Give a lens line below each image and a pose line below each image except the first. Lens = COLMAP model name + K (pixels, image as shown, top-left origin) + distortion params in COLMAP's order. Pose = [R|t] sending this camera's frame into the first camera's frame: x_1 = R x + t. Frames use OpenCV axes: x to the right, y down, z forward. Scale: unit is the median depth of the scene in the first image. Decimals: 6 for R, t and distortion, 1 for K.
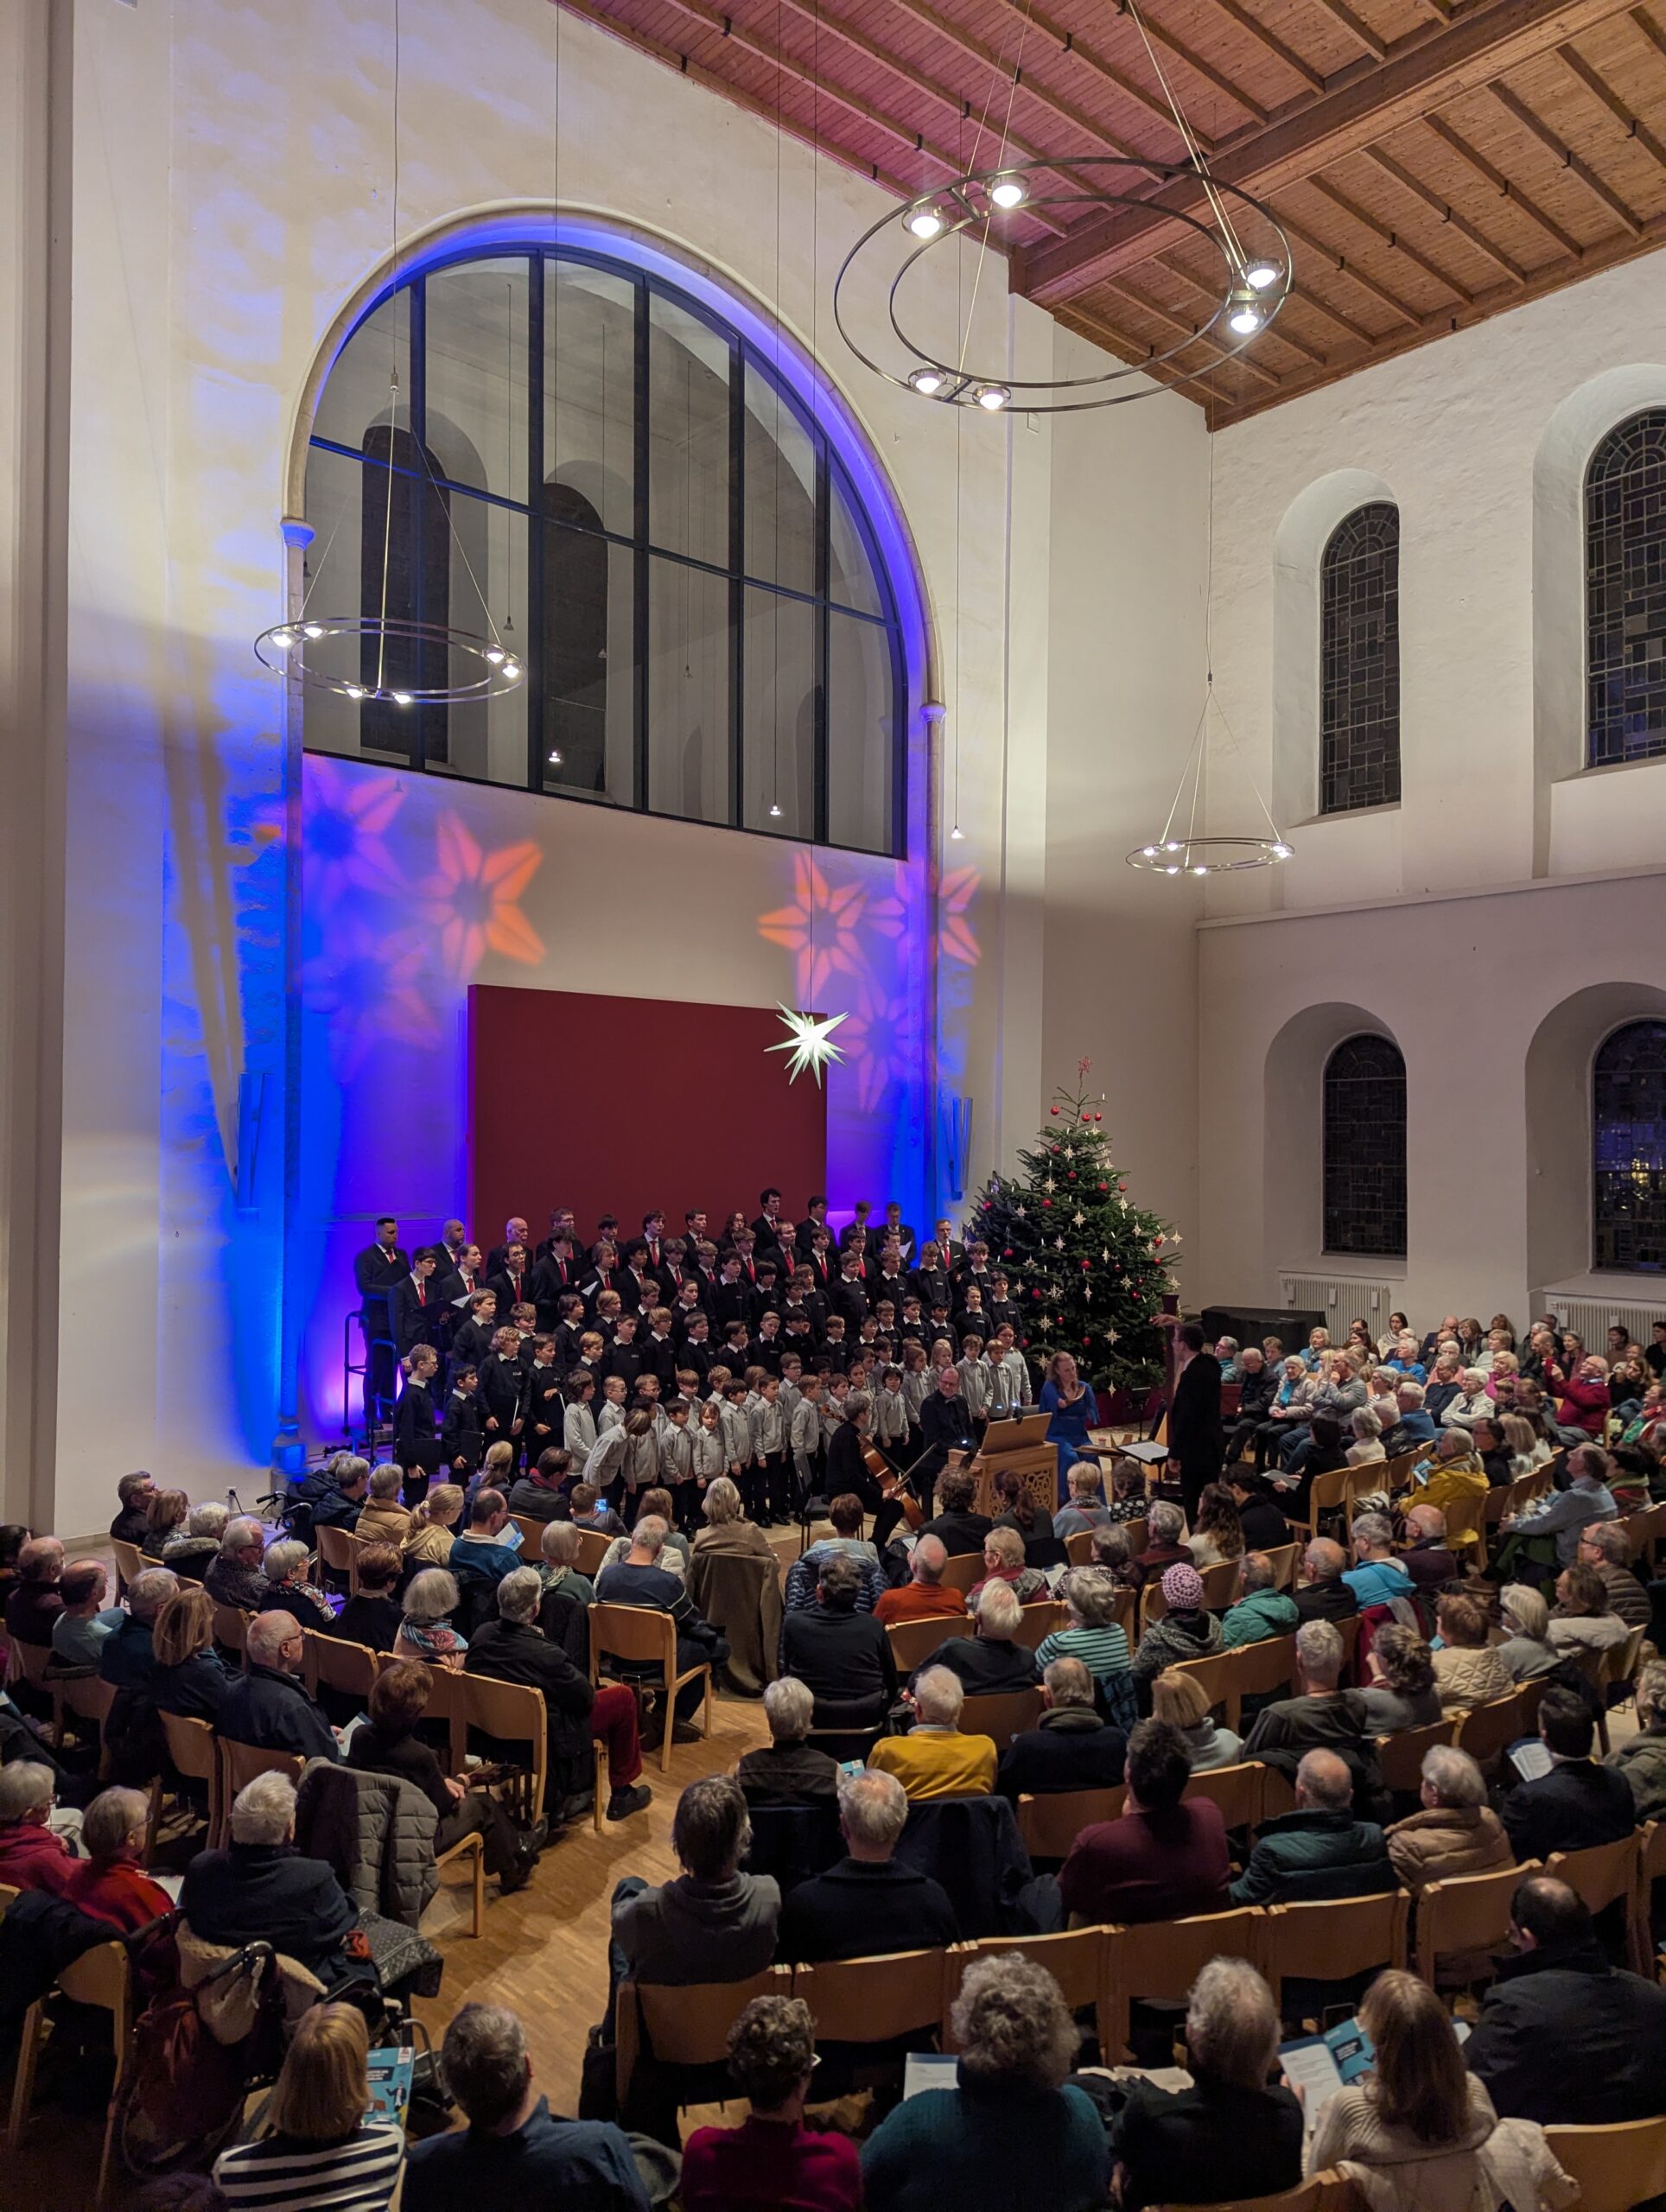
lens RADIAL K [[1560.4, 0, 835.7], [0, 1560.4, 1147.4], [0, 0, 1]] dist [-0.002073, -0.004432]
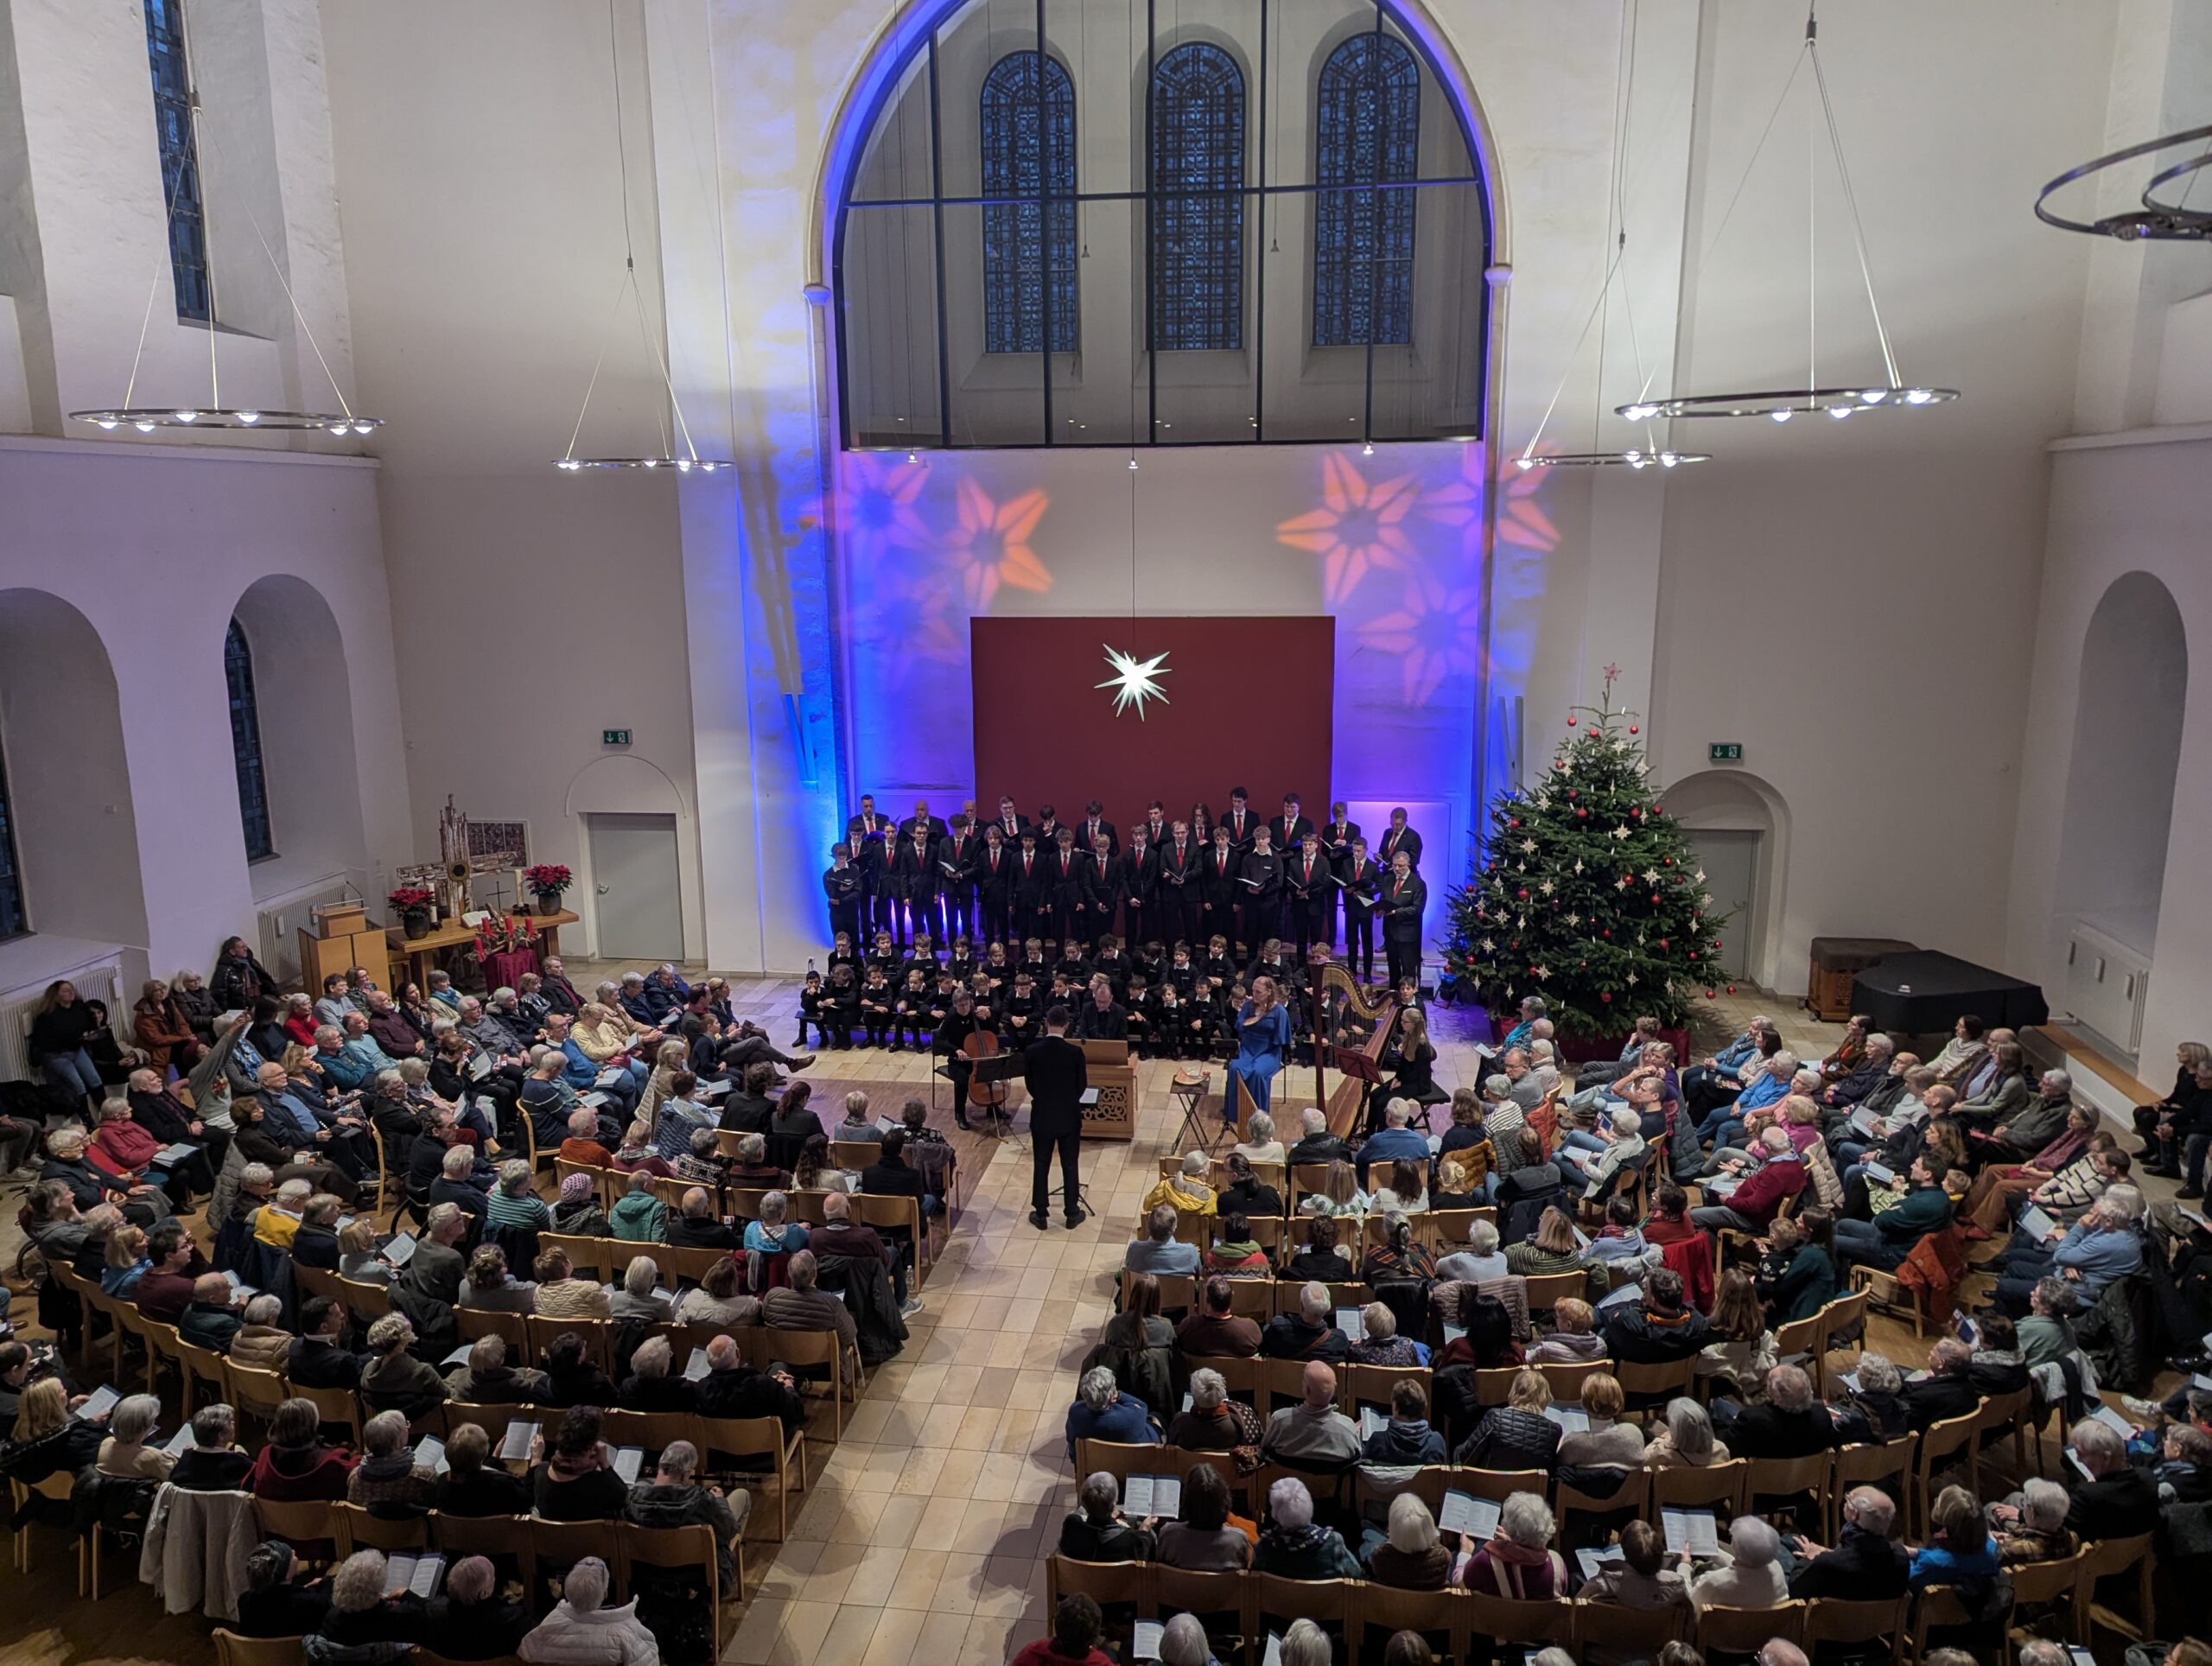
lens RADIAL K [[1560.4, 0, 1106.0], [0, 1560.4, 833.0], [0, 0, 1]] dist [-0.002073, -0.004432]
pose [[0.640302, 0.137027, -0.755802, 0.705309], [0.017708, 0.981065, 0.192869, -0.148688], [0.767919, -0.136878, 0.625751, 0.217215]]
